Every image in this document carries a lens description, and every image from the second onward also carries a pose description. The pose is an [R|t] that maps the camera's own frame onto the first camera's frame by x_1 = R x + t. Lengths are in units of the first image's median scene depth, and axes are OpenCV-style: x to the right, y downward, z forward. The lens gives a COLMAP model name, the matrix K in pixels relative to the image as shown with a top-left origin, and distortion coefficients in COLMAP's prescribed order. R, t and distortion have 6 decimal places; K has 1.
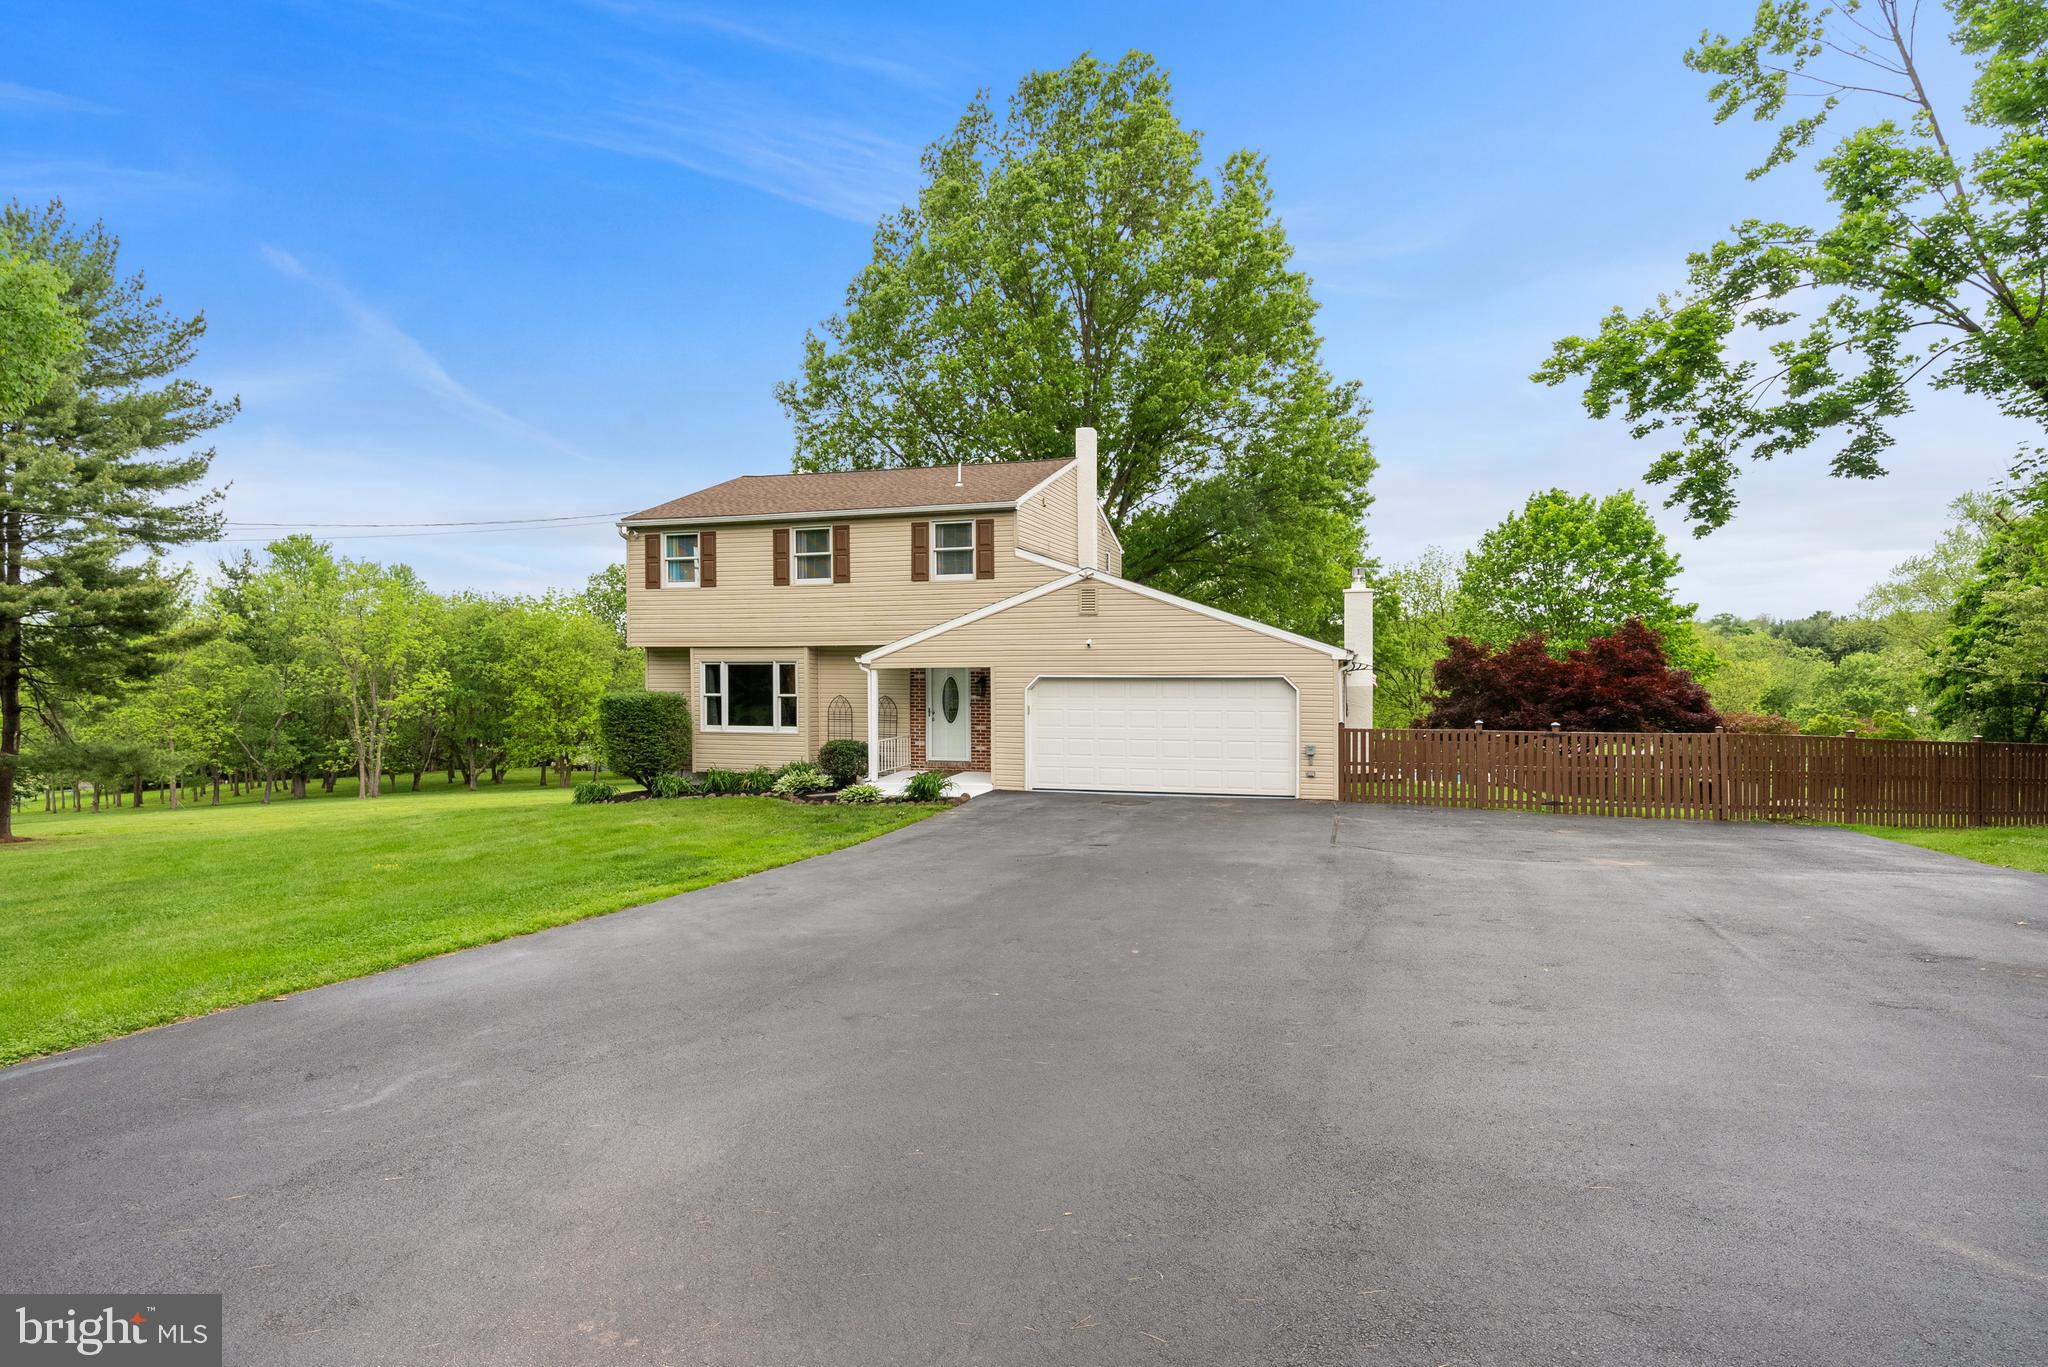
lens RADIAL K [[1120.2, 0, 1033.6], [0, 1120.2, 695.2], [0, 0, 1]] dist [-0.030621, -0.000380]
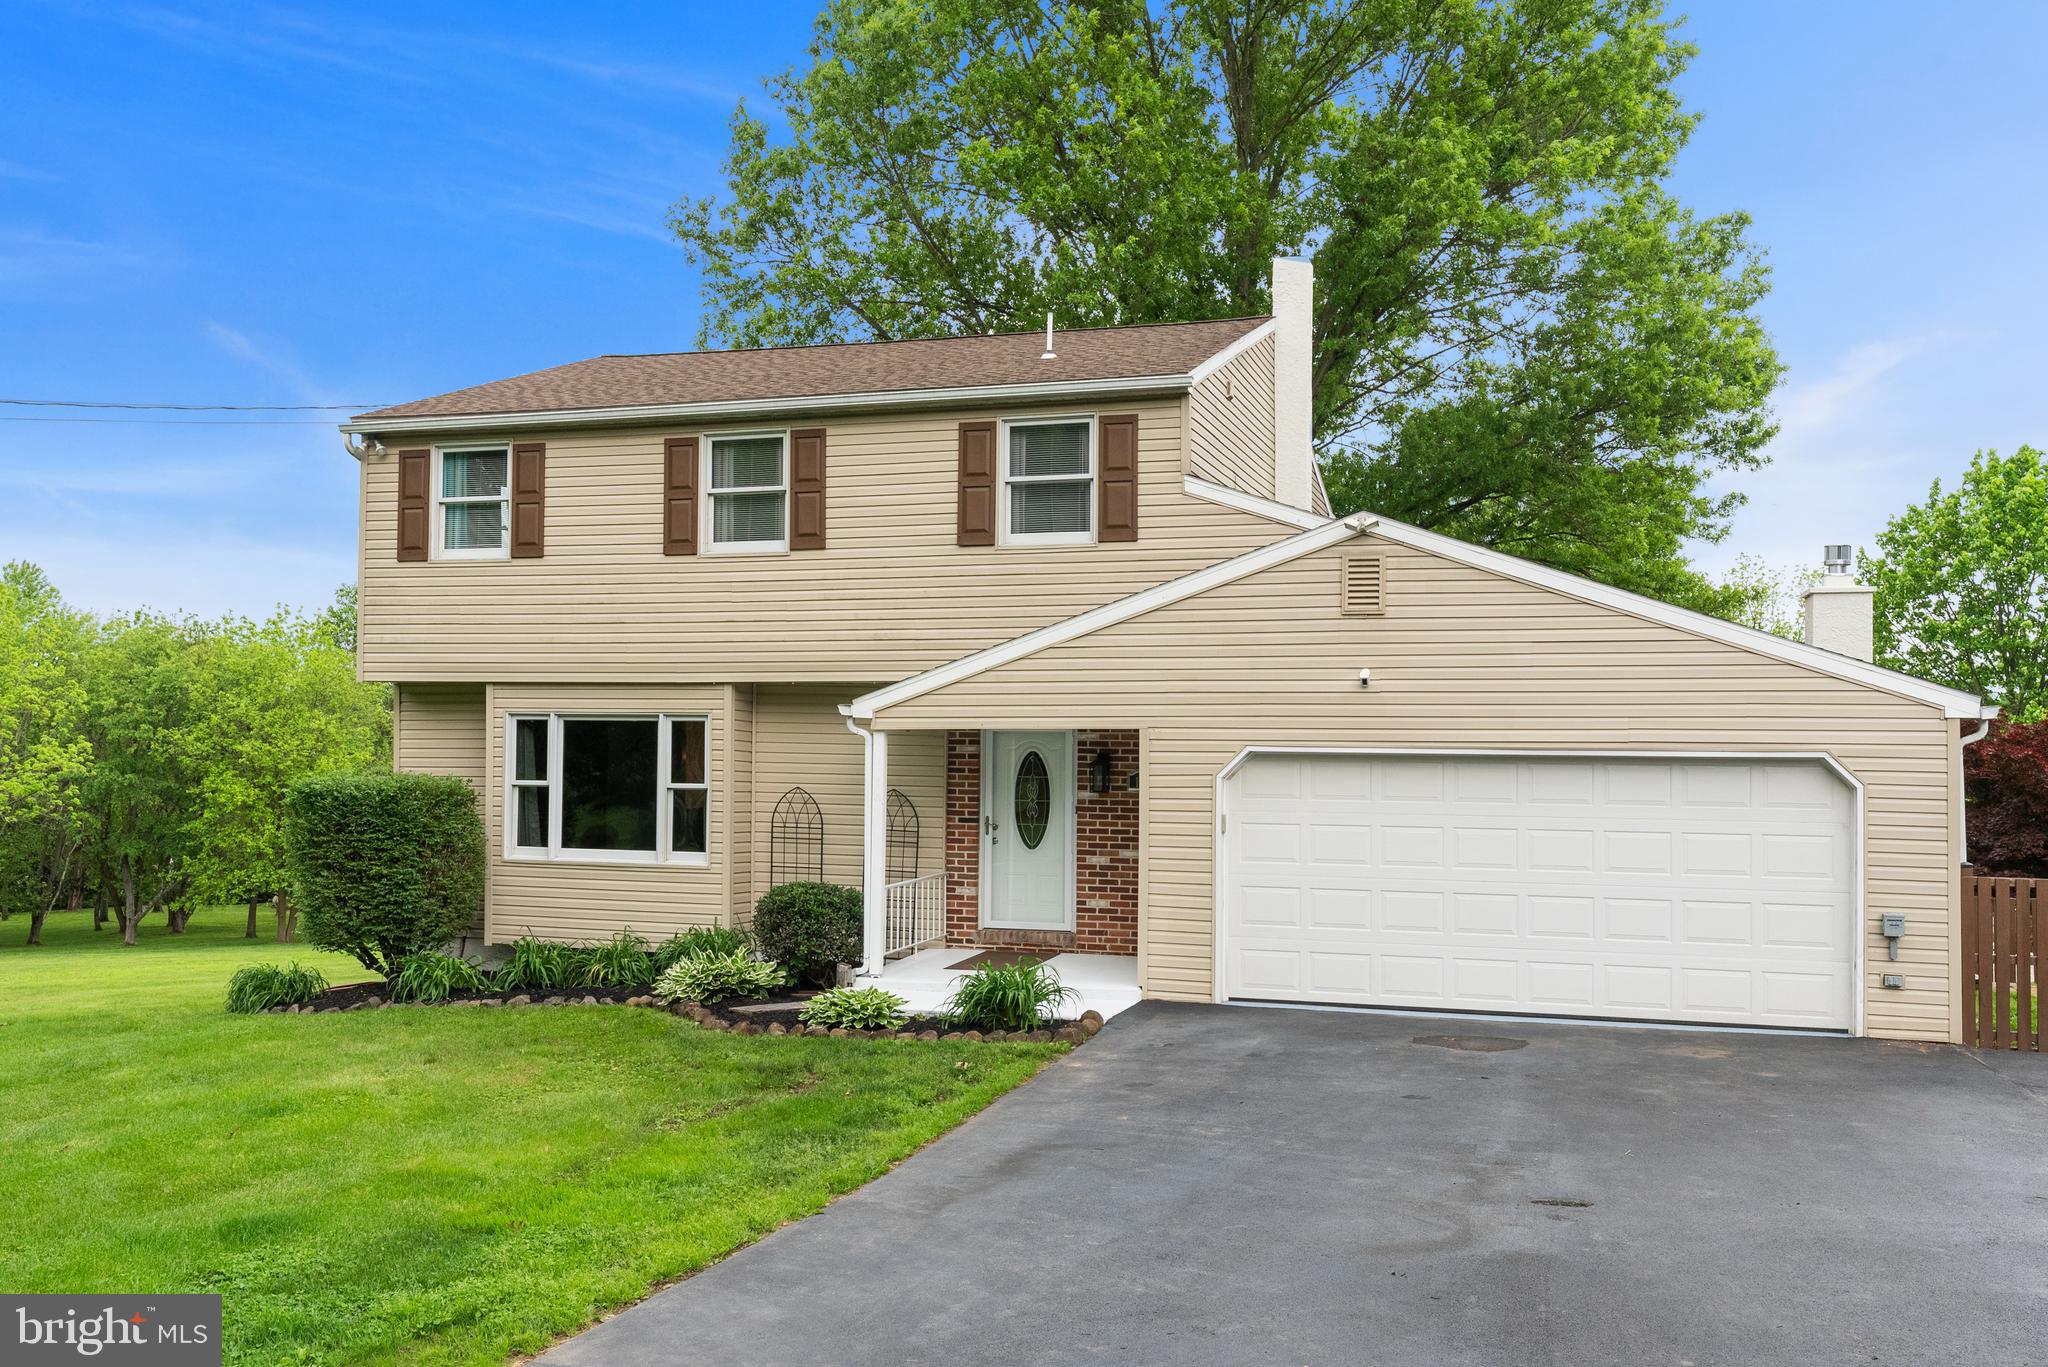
lens RADIAL K [[1760.2, 0, 1029.2], [0, 1760.2, 685.9], [0, 0, 1]] dist [-0.008774, 0.025154]
pose [[0.999877, 0.010141, -0.011928, -0.065888], [-0.010853, 0.998064, -0.061244, 0.001931], [0.011284, 0.061366, 0.998052, 0.250630]]
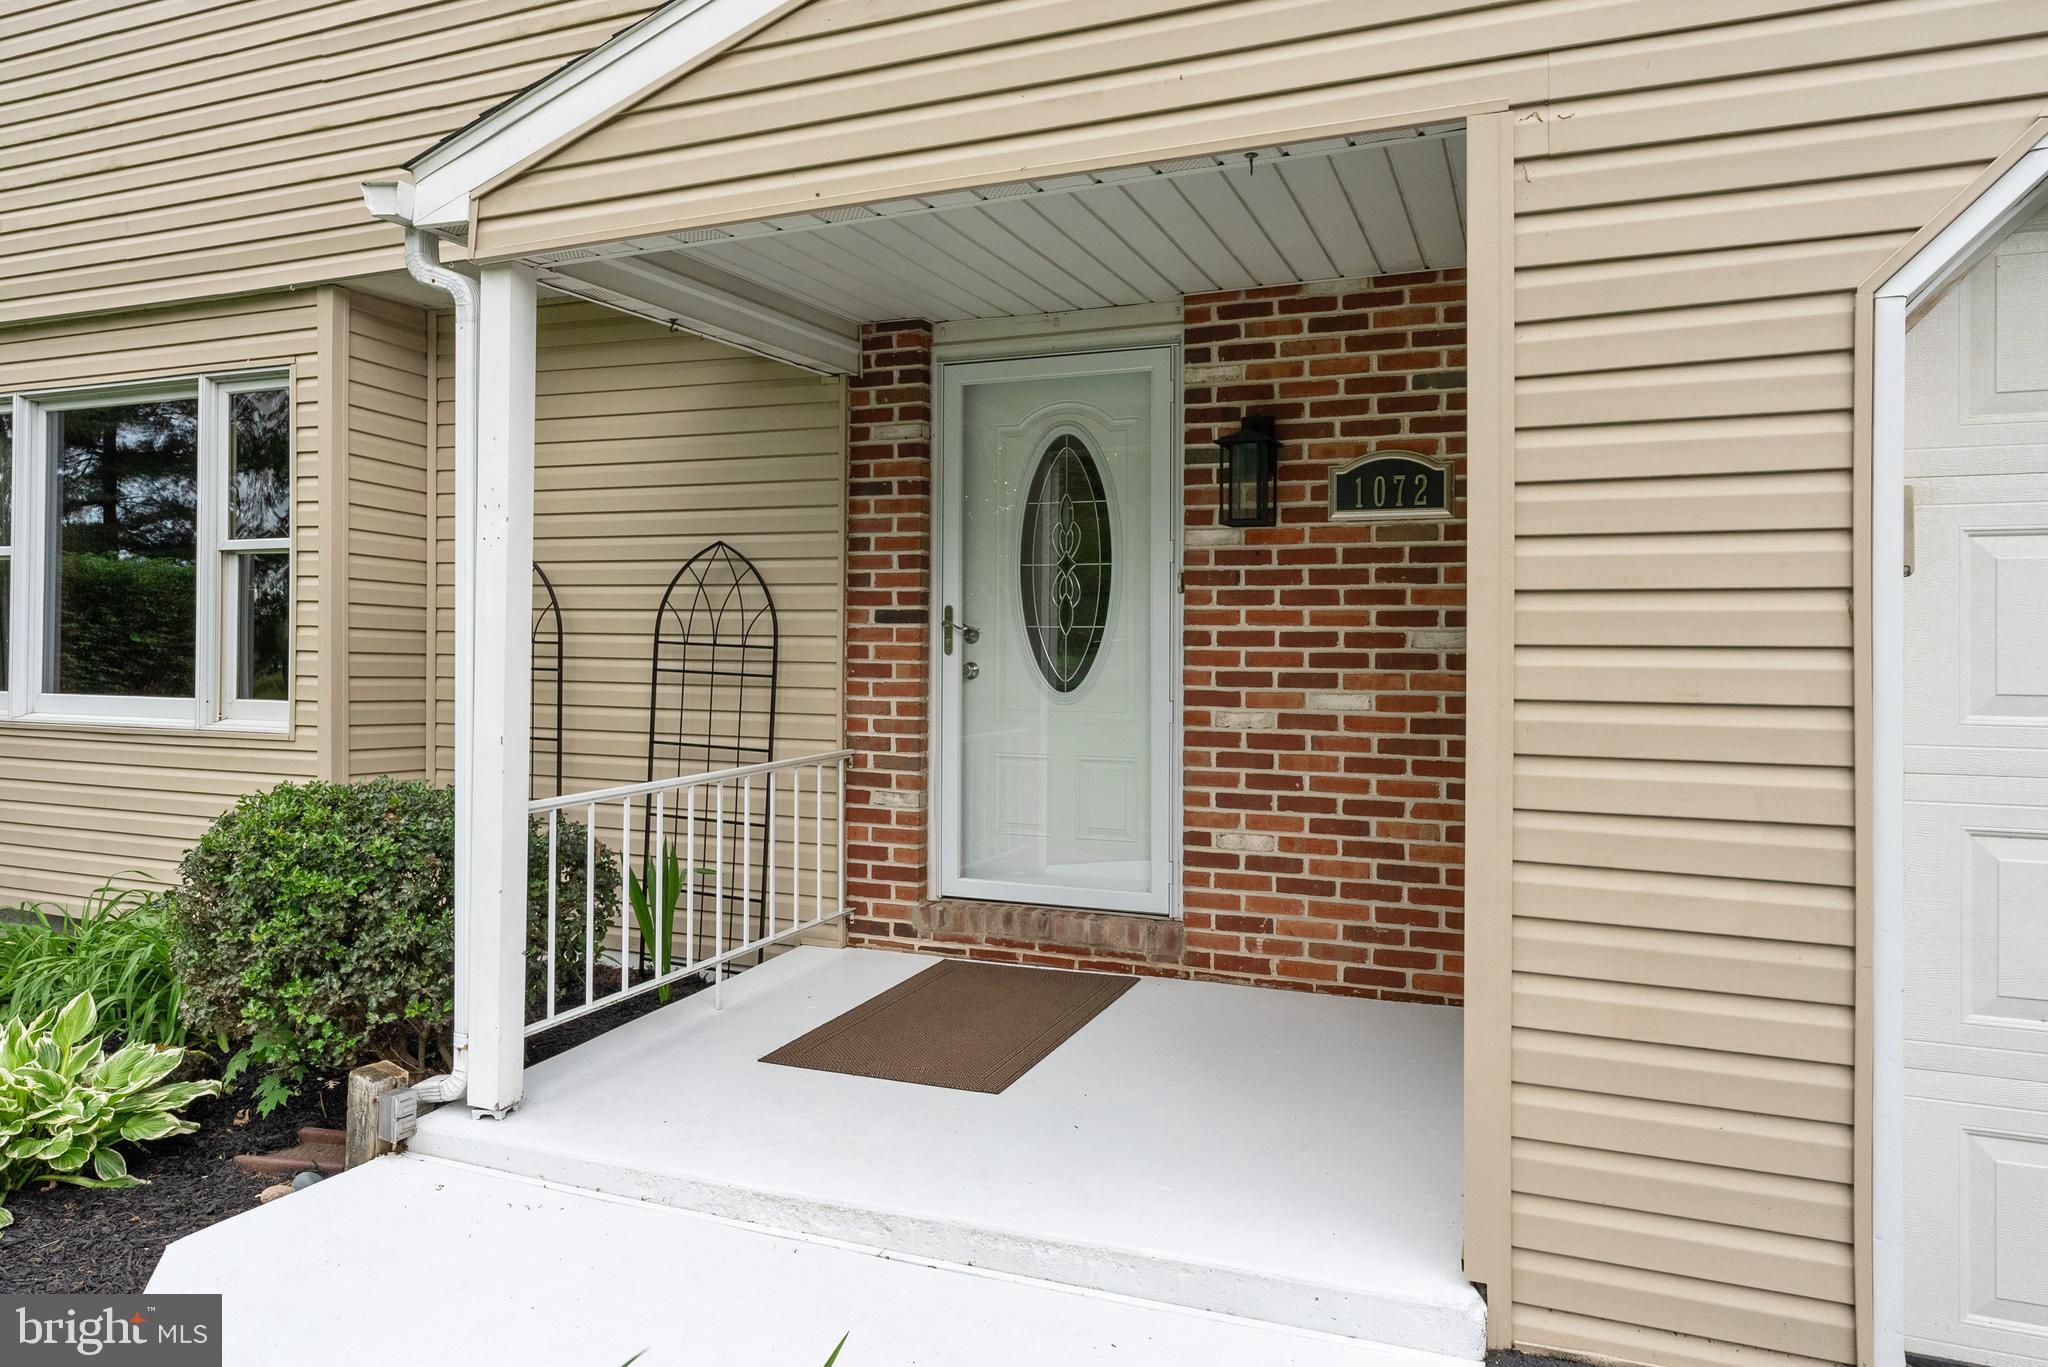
lens RADIAL K [[1321.6, 0, 1027.5], [0, 1321.6, 663.6], [0, 0, 1]] dist [-0.004063, -0.000394]
pose [[0.994309, 0.007382, -0.106276, -0.056642], [-0.008605, 0.999902, -0.011052, 0.022661], [0.106184, 0.011904, 0.994275, 0.773485]]
